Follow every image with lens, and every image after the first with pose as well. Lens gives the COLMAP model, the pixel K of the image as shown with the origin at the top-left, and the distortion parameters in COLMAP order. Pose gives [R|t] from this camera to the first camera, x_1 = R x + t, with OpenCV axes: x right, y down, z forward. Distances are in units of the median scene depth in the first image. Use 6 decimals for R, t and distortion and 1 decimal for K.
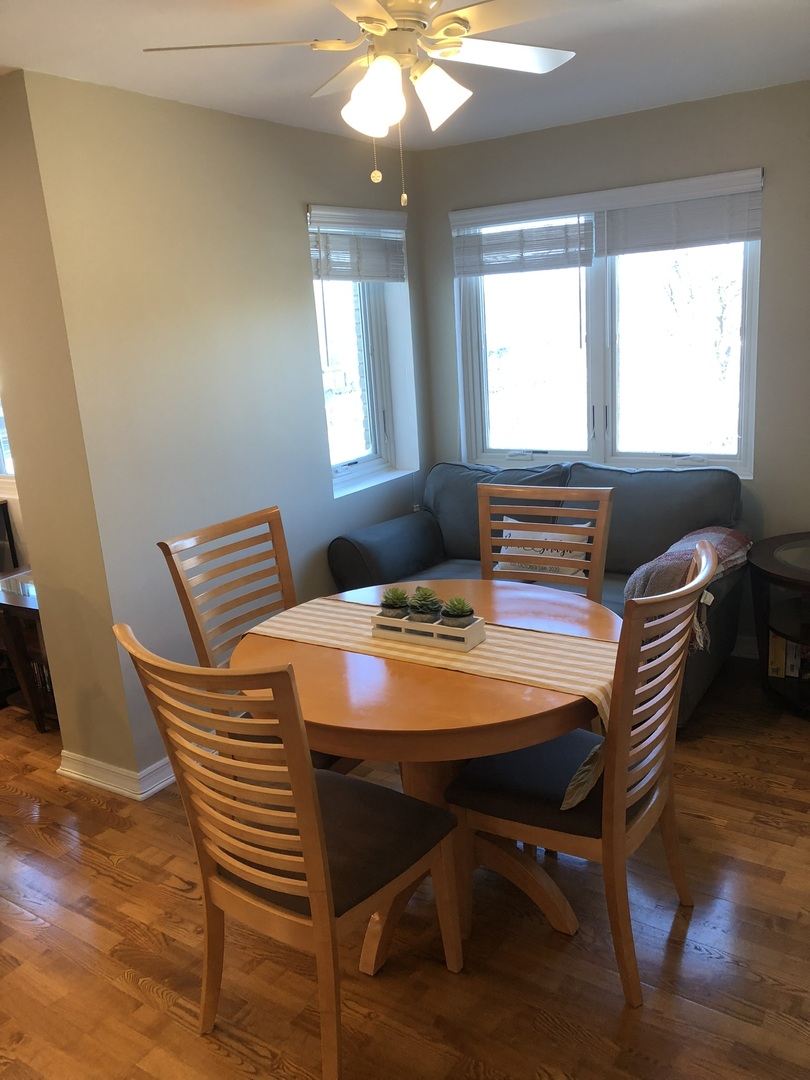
lens RADIAL K [[881.9, 0, 405.2], [0, 881.9, 539.1], [0, 0, 1]] dist [0.032497, -0.025087]
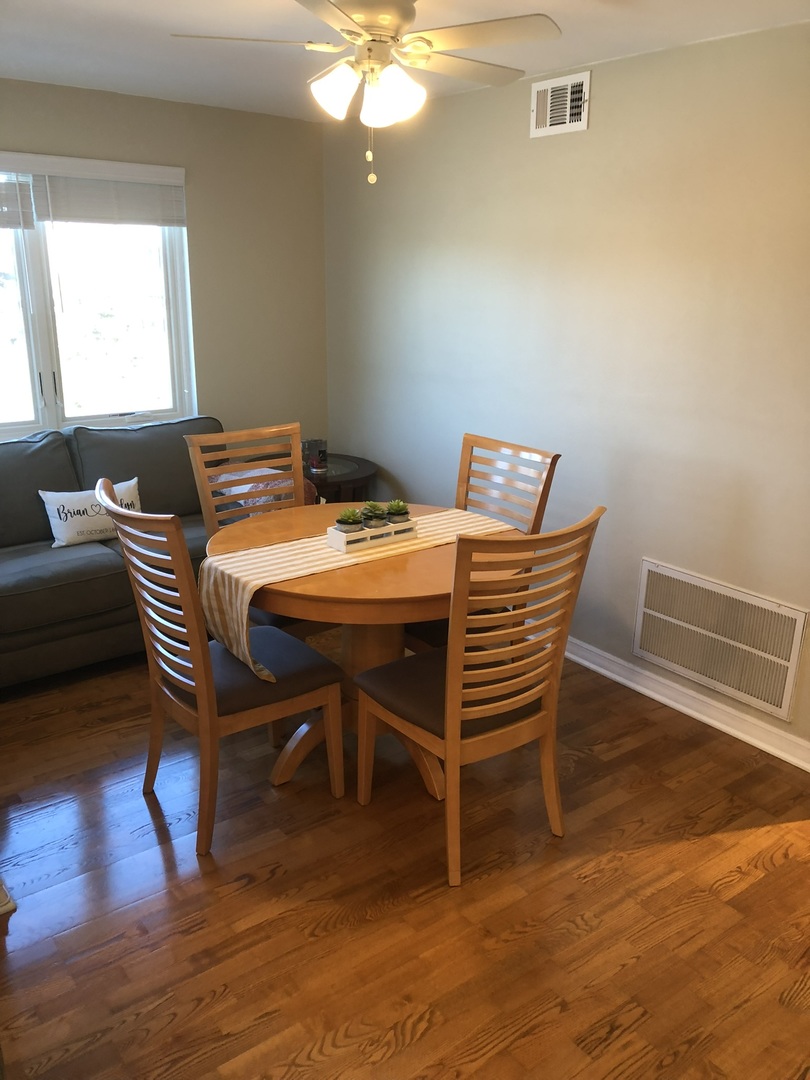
lens RADIAL K [[881.9, 0, 405.6], [0, 881.9, 541.9], [0, 0, 1]] dist [0.032497, -0.025087]
pose [[0.312119, -0.207698, 0.927061, -1.039376], [0.197115, 0.968733, 0.150671, -0.060083], [-0.929369, 0.135710, 0.343301, 0.507794]]
